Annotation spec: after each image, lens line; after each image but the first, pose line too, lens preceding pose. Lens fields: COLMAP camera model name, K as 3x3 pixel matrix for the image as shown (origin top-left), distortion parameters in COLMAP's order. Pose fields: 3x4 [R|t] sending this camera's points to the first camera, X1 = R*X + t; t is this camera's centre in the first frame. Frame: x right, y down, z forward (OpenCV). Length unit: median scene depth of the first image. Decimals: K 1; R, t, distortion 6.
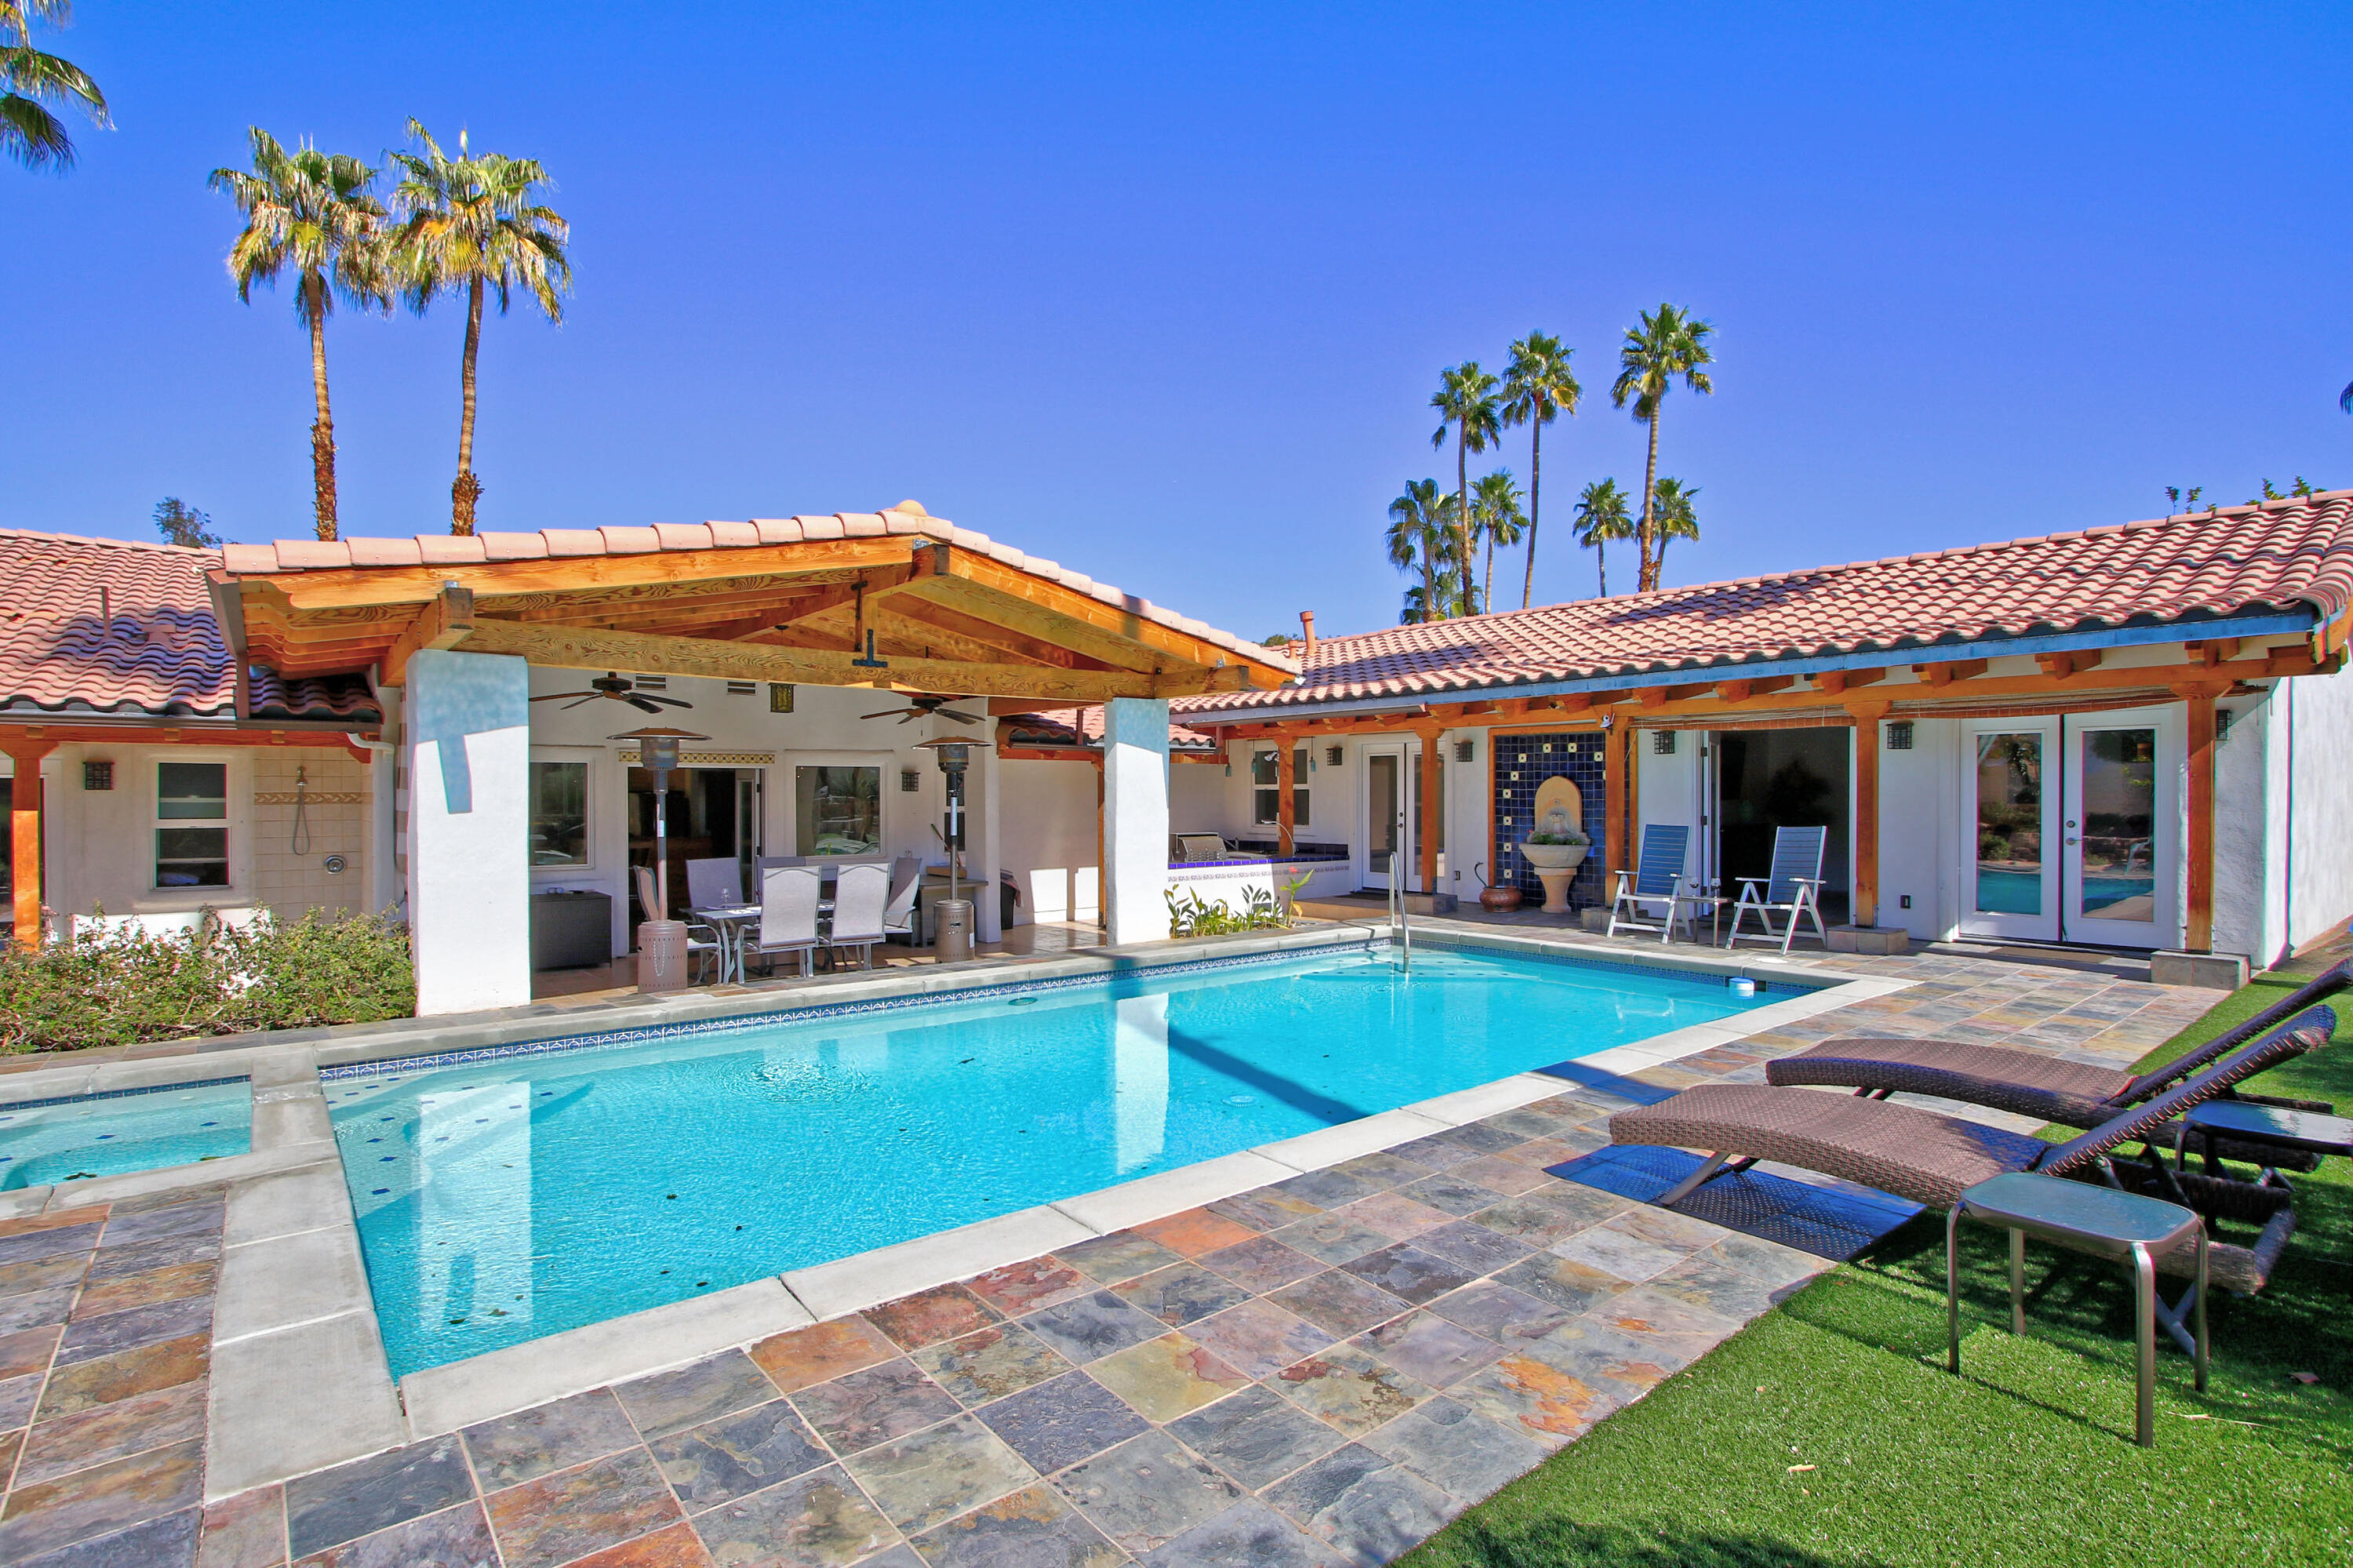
lens RADIAL K [[1165.6, 0, 1173.0], [0, 1165.6, 795.1], [0, 0, 1]] dist [-0.001123, 0.002854]
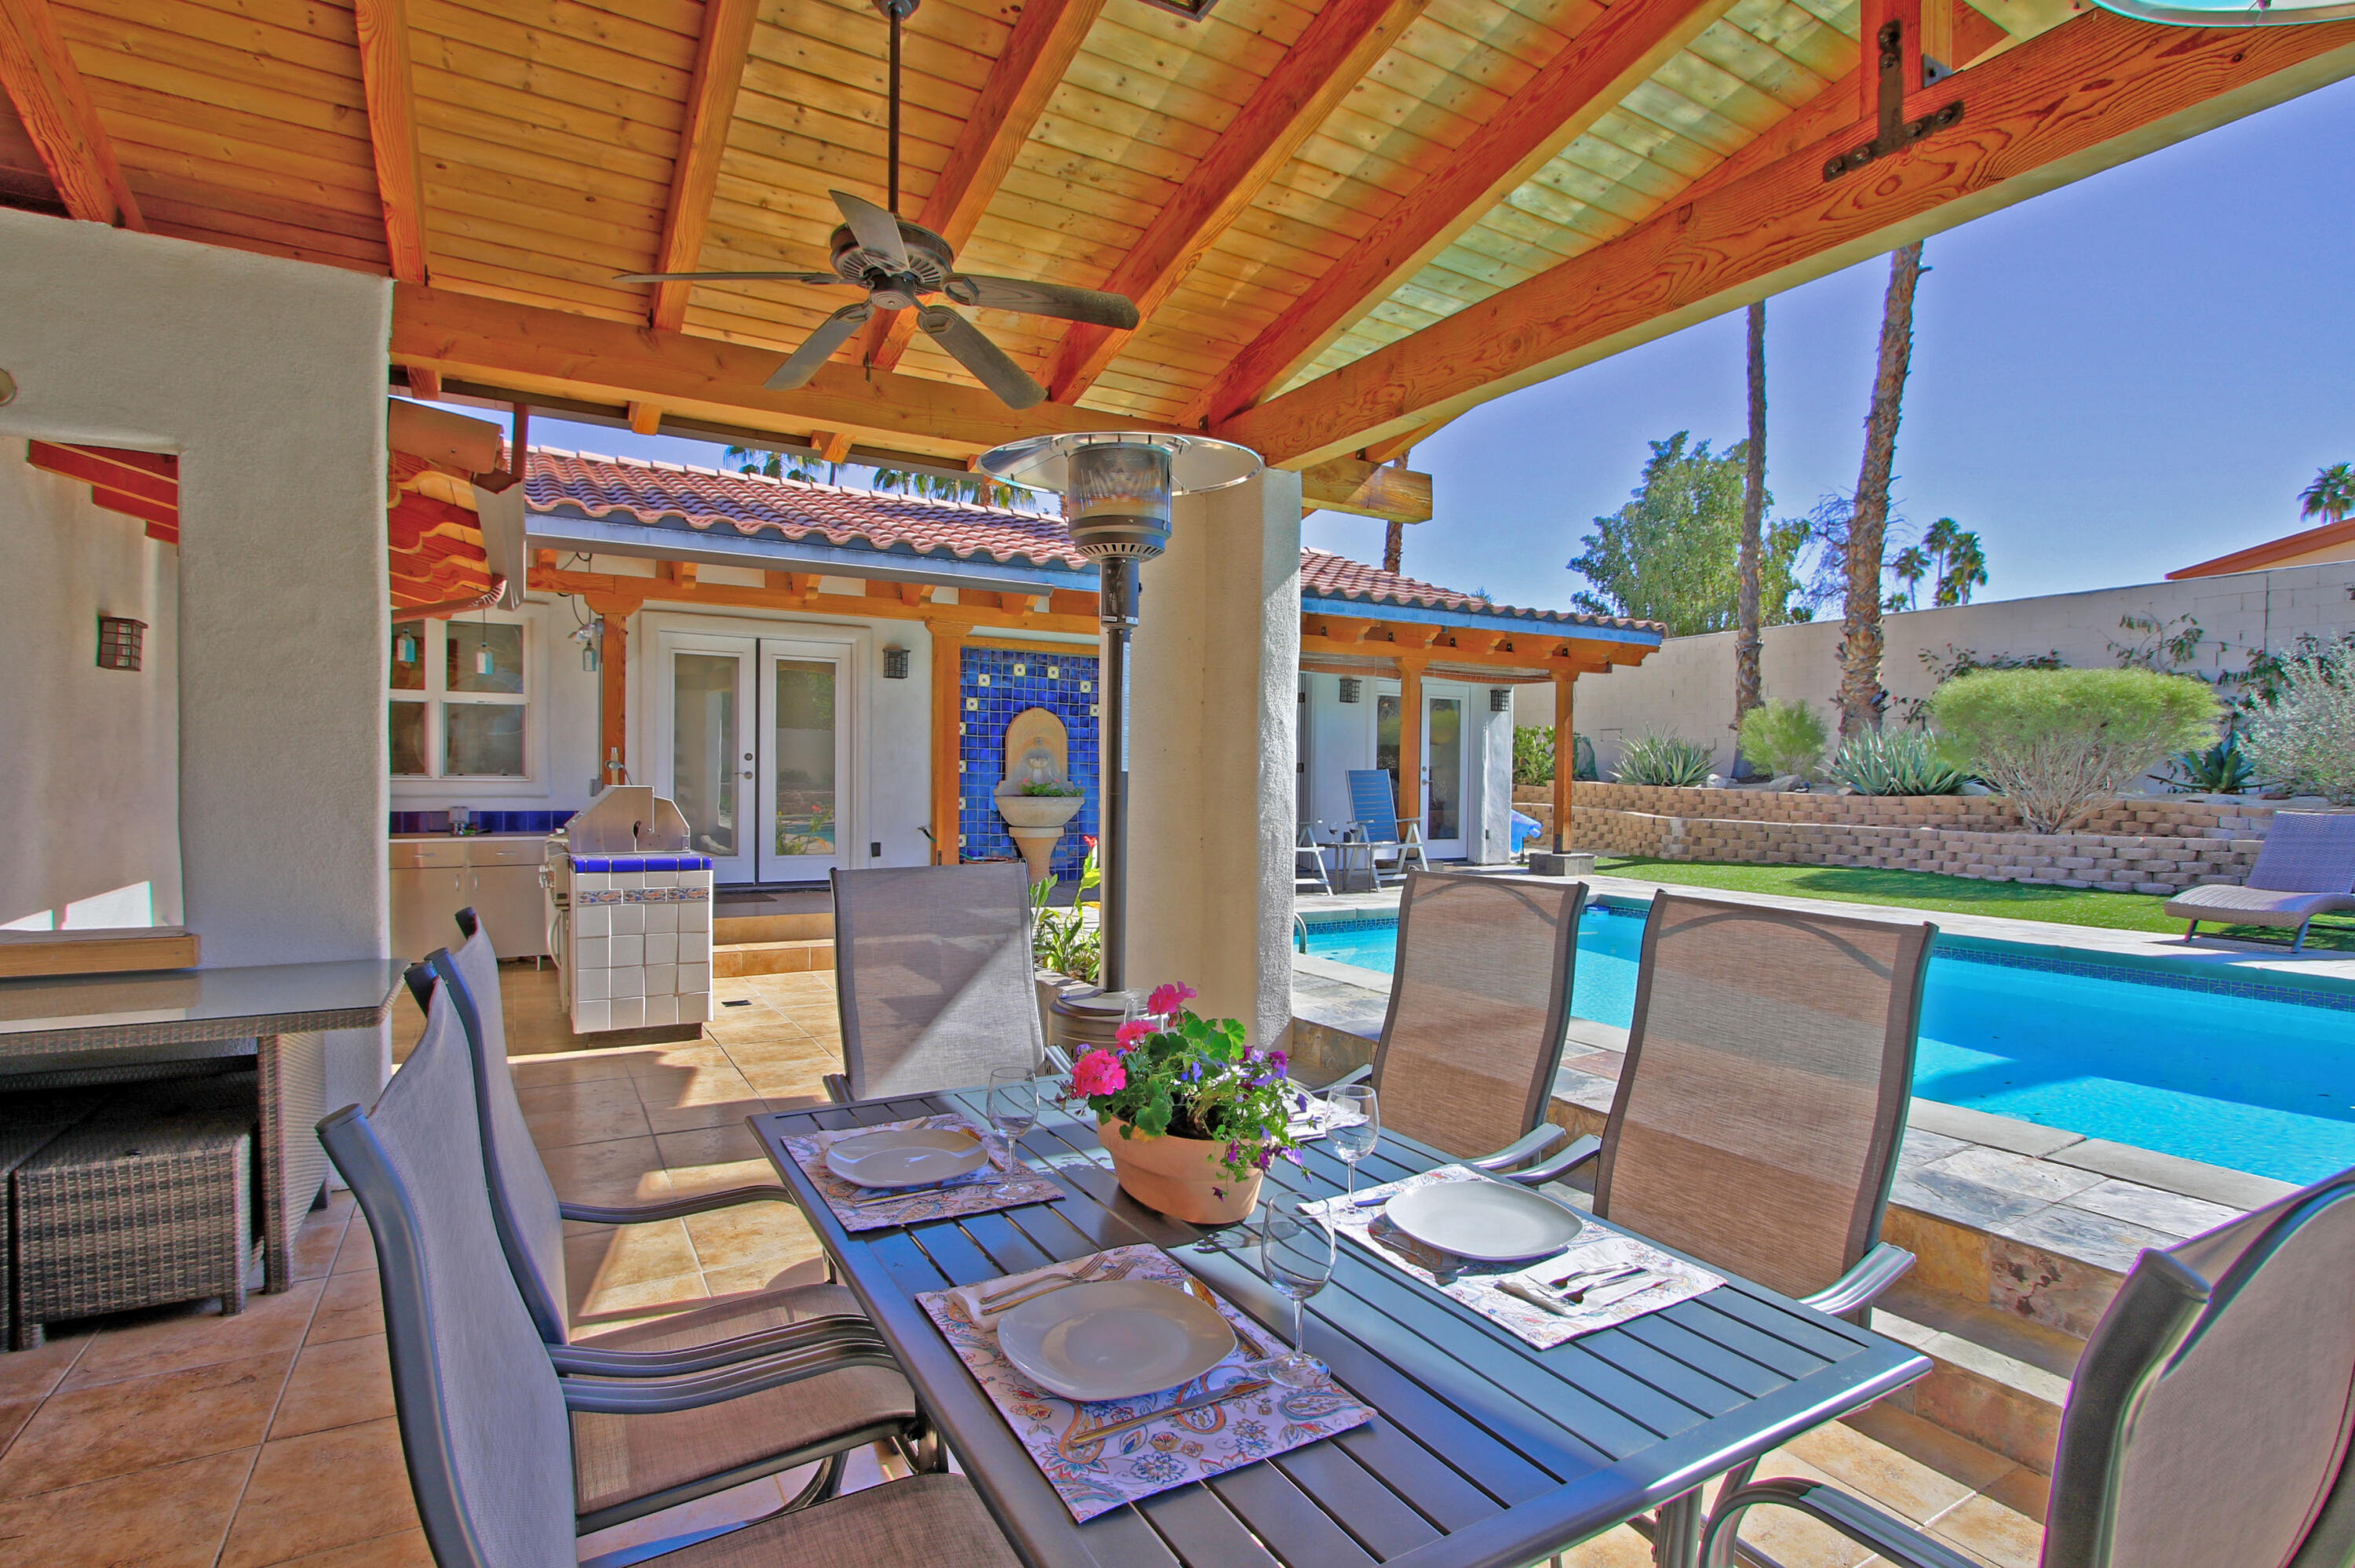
lens RADIAL K [[1166.4, 0, 1164.6], [0, 1166.4, 794.3], [0, 0, 1]] dist [-0.001123, 0.002854]
pose [[0.170467, -0.019027, 0.985180, -0.400718], [-0.014253, 0.999661, 0.021773, 0.022027], [-0.985260, -0.017753, 0.170138, 0.758410]]
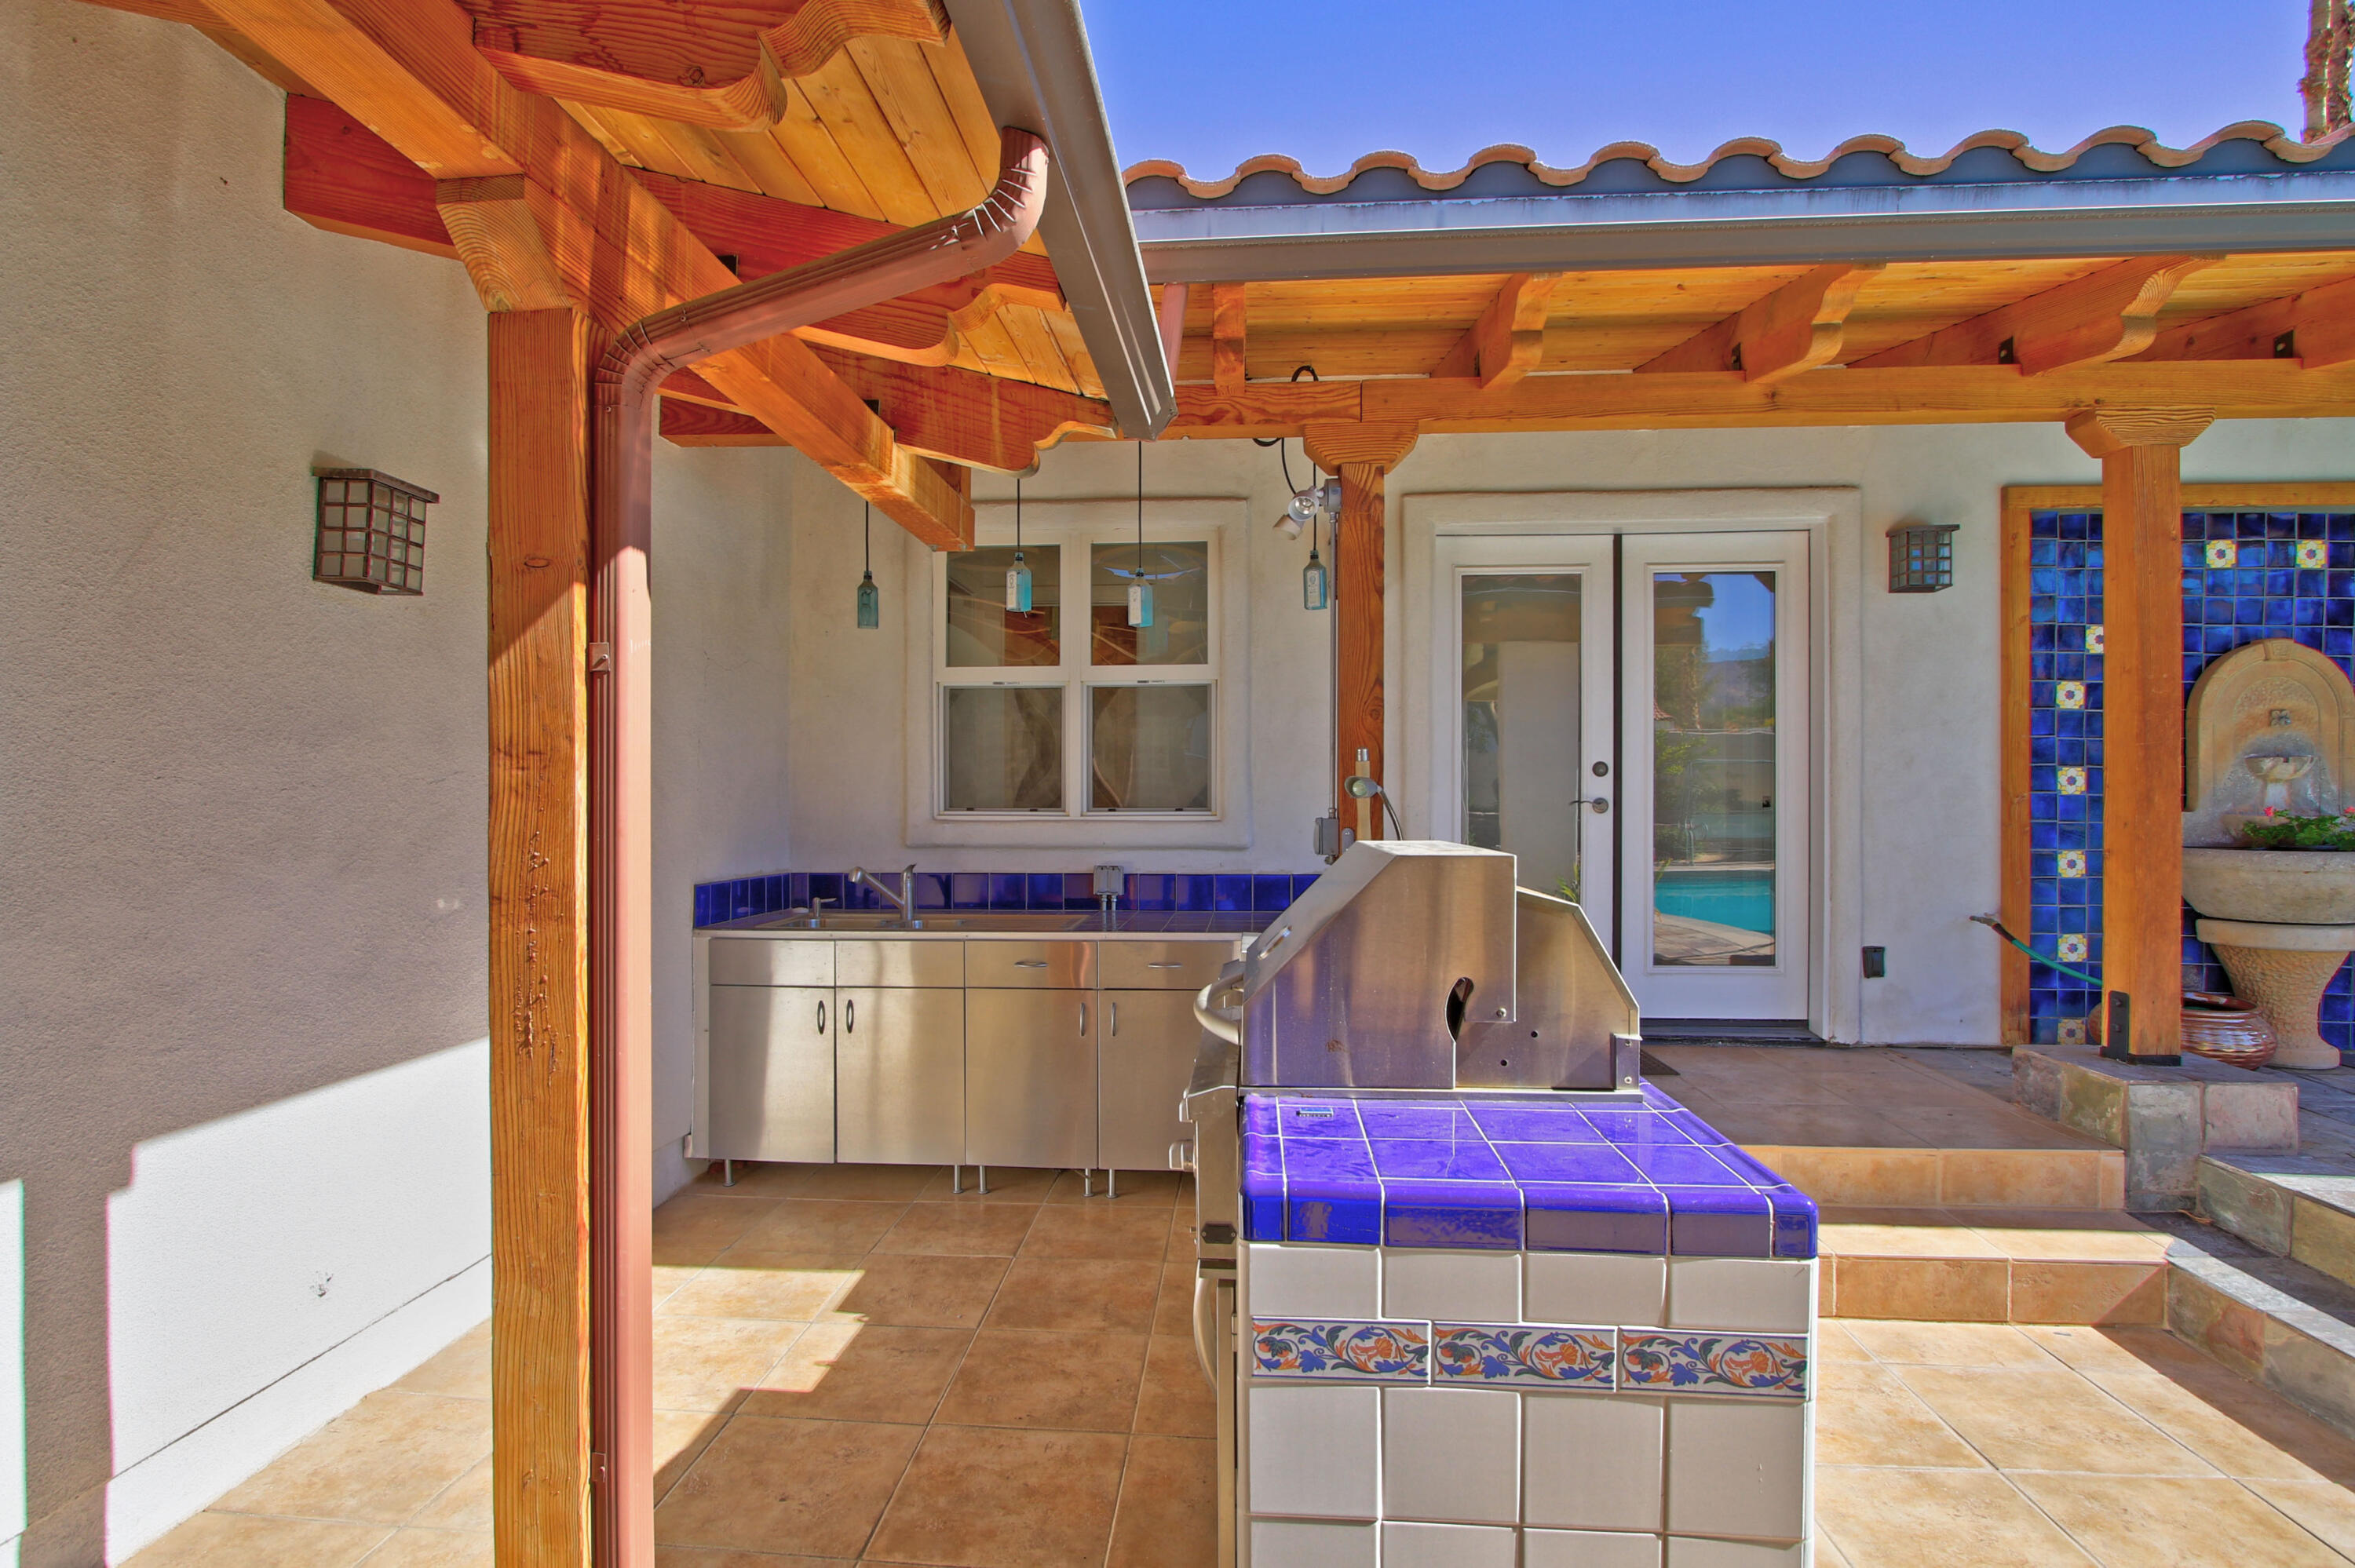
lens RADIAL K [[1166.4, 0, 1174.3], [0, 1166.4, 795.4], [0, 0, 1]] dist [-0.001123, 0.002854]
pose [[0.686360, -0.003960, 0.727252, -0.113377], [0.001998, 0.999992, 0.003560, 0.024646], [-0.727260, -0.000991, 0.686362, 0.965013]]
